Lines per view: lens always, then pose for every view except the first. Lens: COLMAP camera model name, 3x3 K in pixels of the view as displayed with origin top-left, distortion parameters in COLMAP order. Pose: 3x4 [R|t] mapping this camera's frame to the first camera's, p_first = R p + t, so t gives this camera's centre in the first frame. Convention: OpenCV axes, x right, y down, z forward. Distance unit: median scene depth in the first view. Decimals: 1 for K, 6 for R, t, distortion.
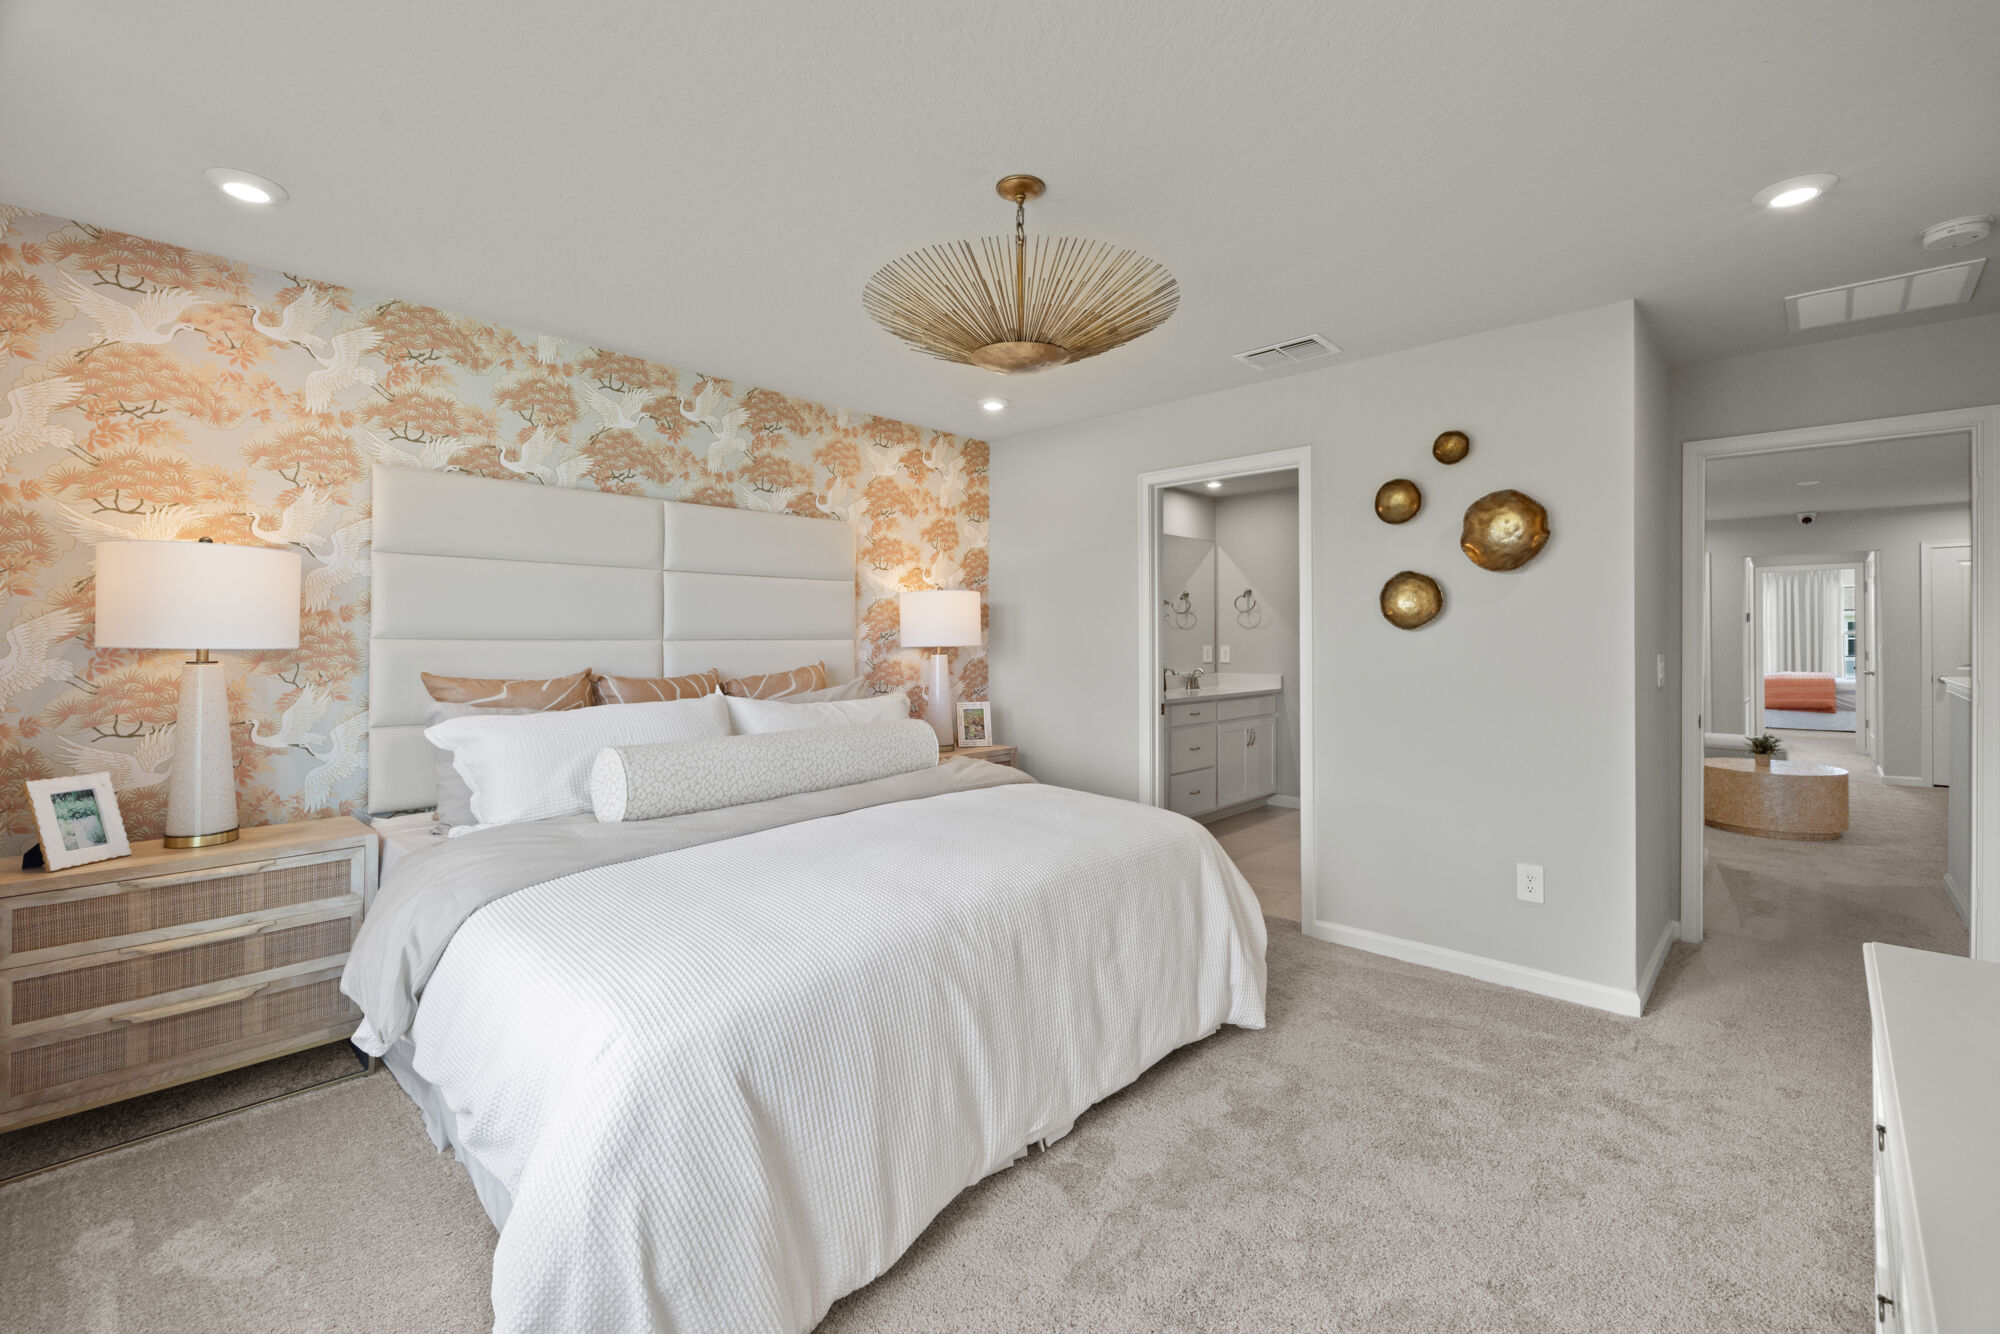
lens RADIAL K [[876.3, 0, 1004.3], [0, 876.3, 645.3], [0, 0, 1]] dist [-0.009555, -0.000143]
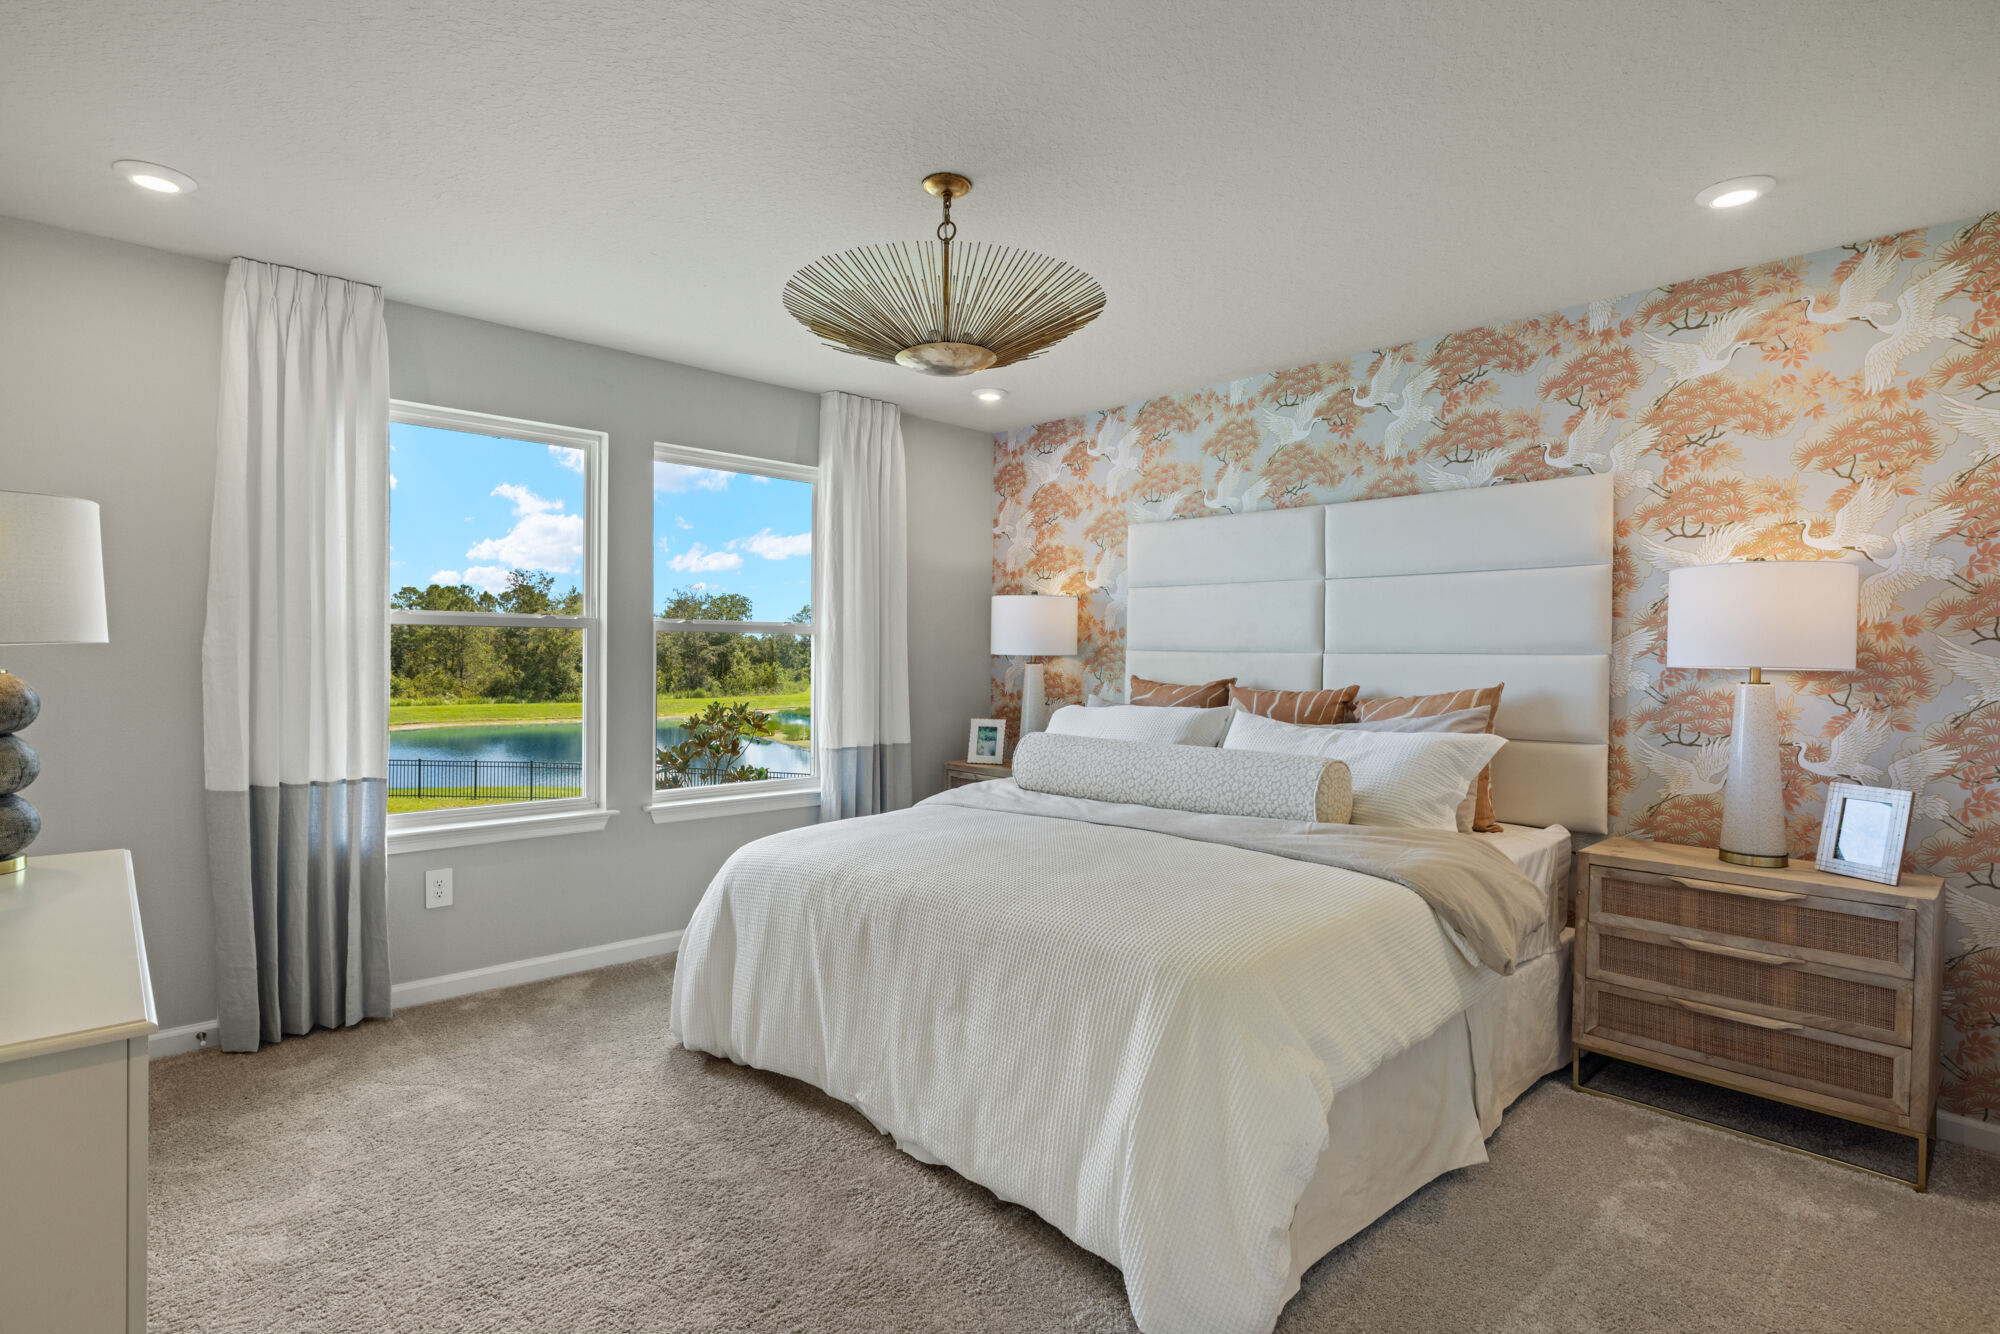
lens RADIAL K [[939.0, 0, 1000.0], [0, 939.0, 667.0], [0, 0, 1]] dist [-0.011637, 0.000579]
pose [[-0.063528, 0.018814, -0.997803, 0.461836], [-0.015577, 0.999682, 0.019841, -0.004017], [0.997858, 0.016804, -0.063215, 0.512977]]
